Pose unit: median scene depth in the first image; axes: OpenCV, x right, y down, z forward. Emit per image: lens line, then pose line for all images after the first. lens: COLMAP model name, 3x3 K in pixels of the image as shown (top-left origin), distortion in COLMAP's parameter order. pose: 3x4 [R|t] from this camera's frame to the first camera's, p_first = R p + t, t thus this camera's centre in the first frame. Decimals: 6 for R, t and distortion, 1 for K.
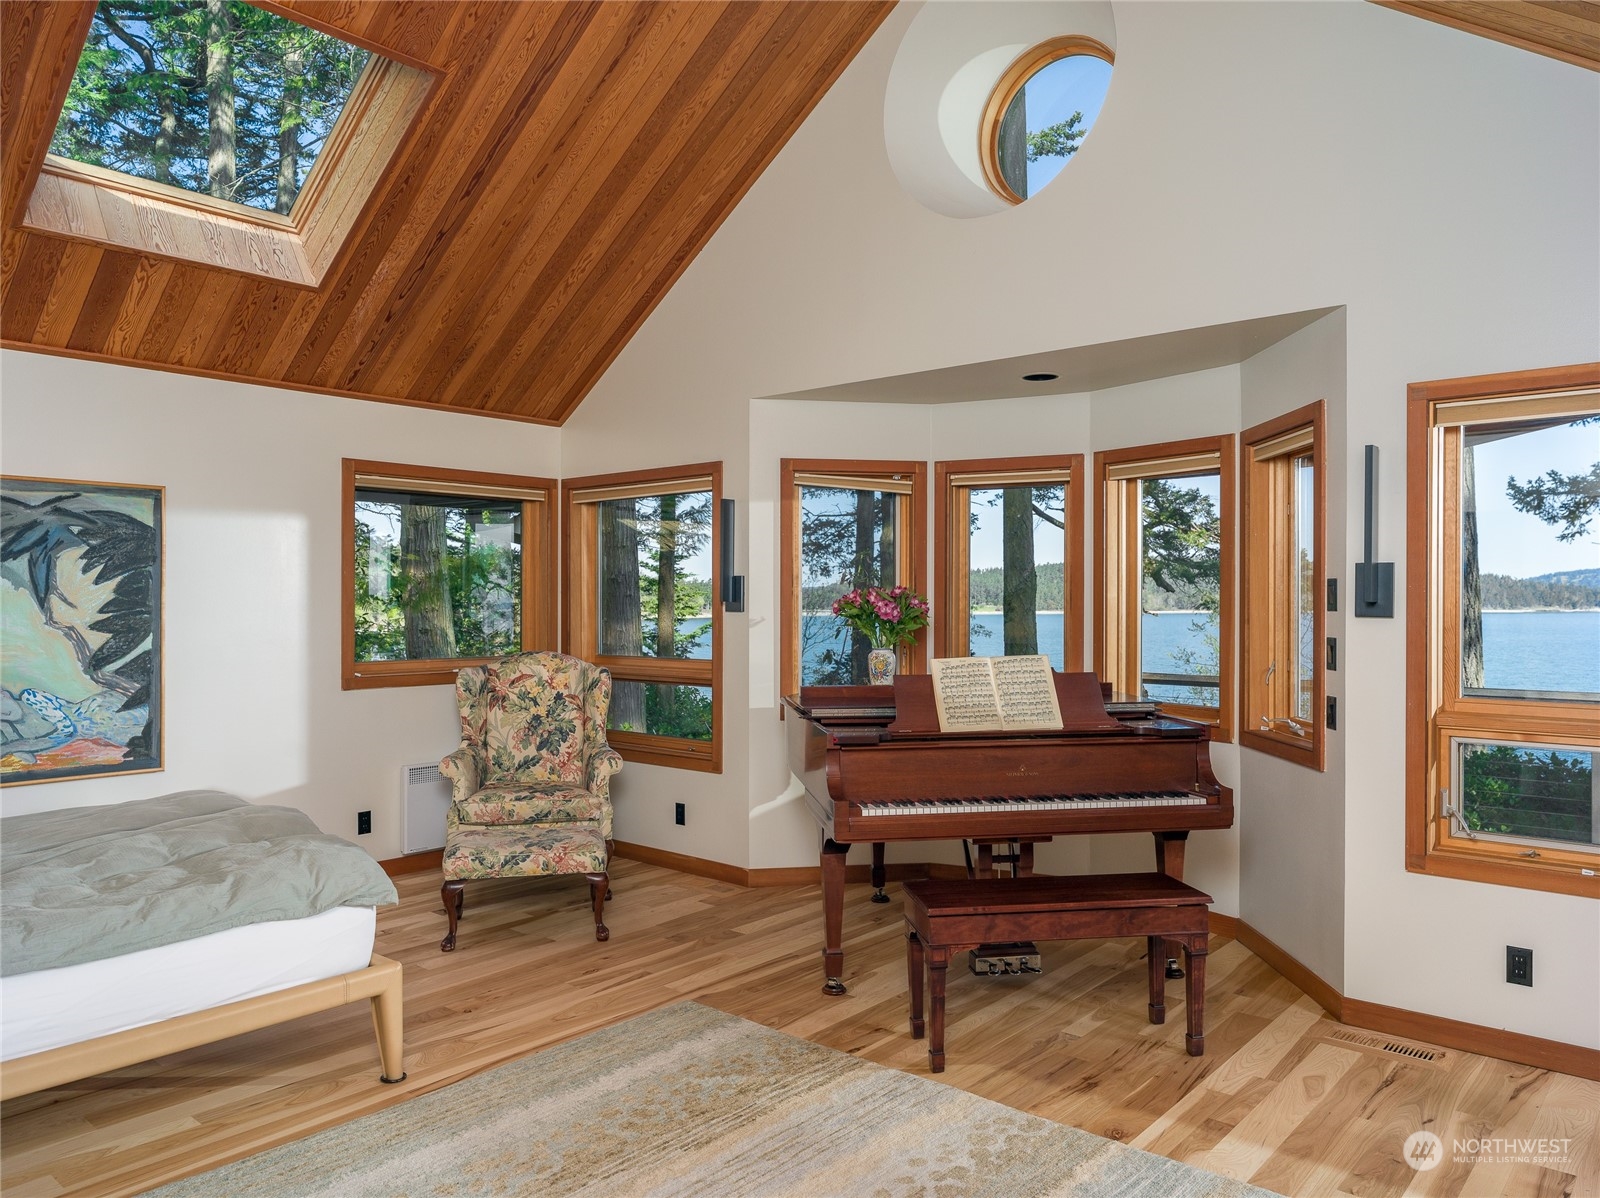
lens RADIAL K [[1125.6, 0, 788.2], [0, 1125.6, 601.1], [0, 0, 1]] dist [-0.003902, 0.002002]
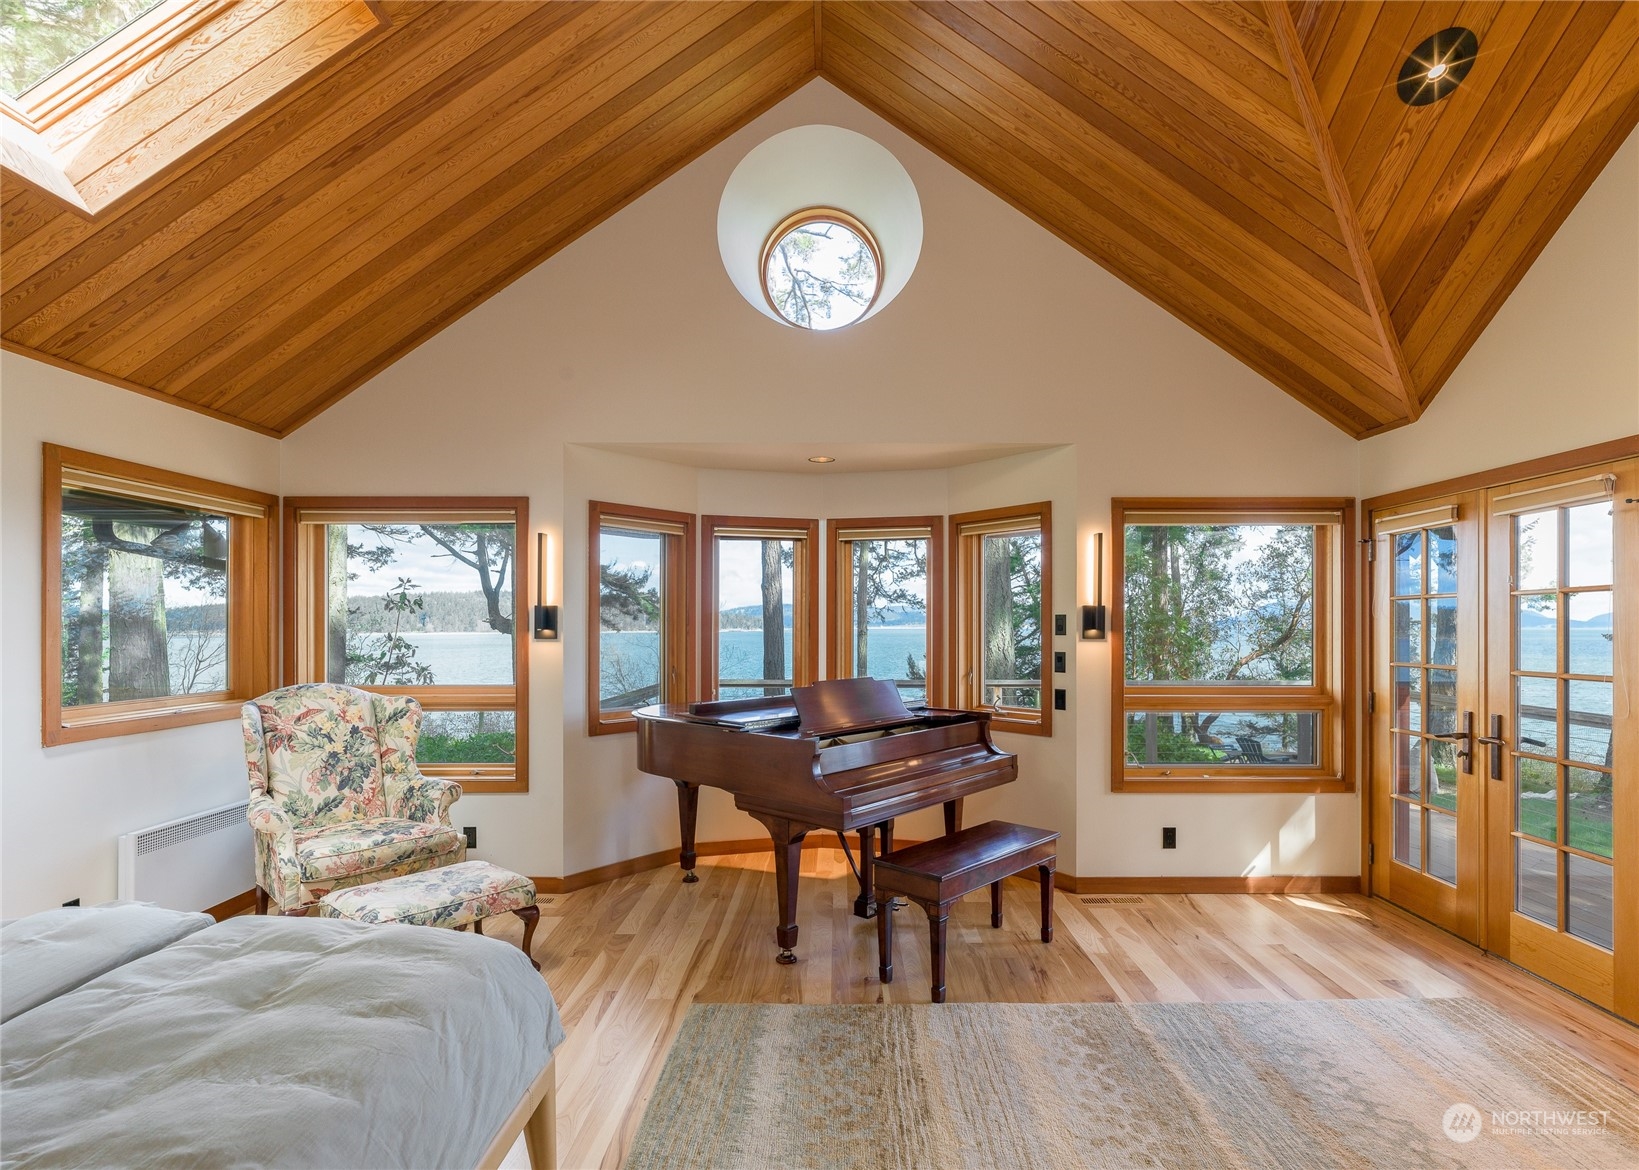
lens RADIAL K [[825.0, 0, 823.2], [0, 825.0, 636.3], [0, 0, 1]] dist [-0.046493, 0.027545]
pose [[0.764614, -0.009557, 0.644417, -0.348297], [-0.000110, 0.999888, 0.014960, -0.004123], [-0.644488, -0.011509, 0.764528, 0.231809]]
